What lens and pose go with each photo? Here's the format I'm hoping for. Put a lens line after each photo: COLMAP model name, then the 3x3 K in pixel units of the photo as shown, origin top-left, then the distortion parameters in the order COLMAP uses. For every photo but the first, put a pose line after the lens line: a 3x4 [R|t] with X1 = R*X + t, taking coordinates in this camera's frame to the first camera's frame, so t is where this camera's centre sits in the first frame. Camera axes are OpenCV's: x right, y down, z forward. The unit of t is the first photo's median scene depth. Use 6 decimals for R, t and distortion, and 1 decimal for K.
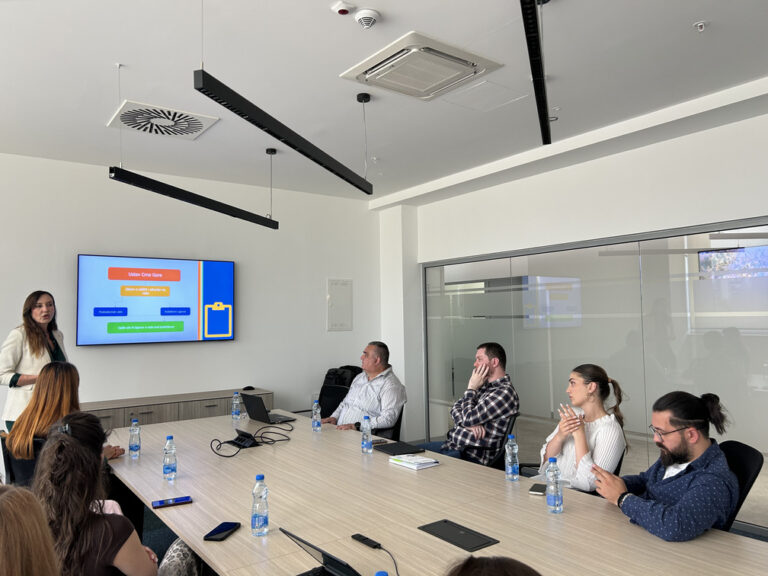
lens RADIAL K [[568.3, 0, 383.7], [0, 568.3, 275.4], [0, 0, 1]] dist [0.002477, -0.000375]
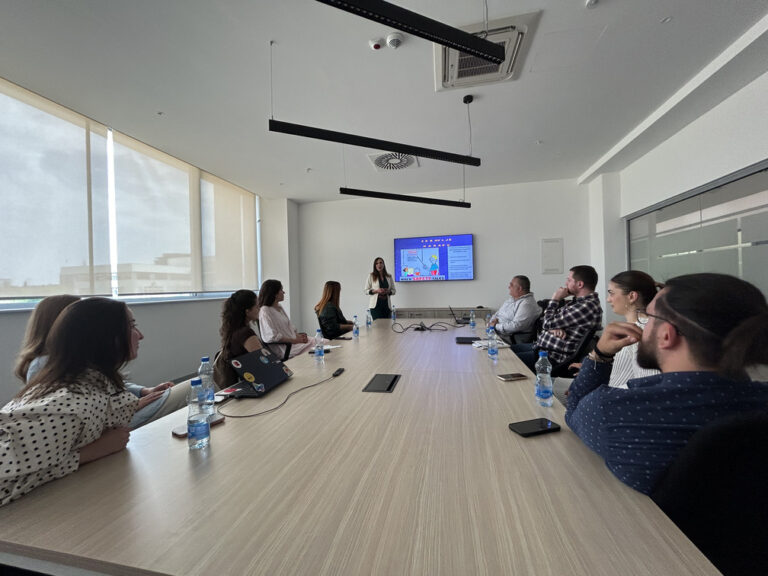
lens RADIAL K [[307.5, 0, 385.6], [0, 307.5, 291.0], [0, 0, 1]] dist [0.000156, -0.000032]
pose [[0.669633, 0.003470, -0.742684, 0.410950], [0.072516, 0.994906, 0.070031, 0.102676], [0.739144, -0.100751, 0.665970, 0.283195]]
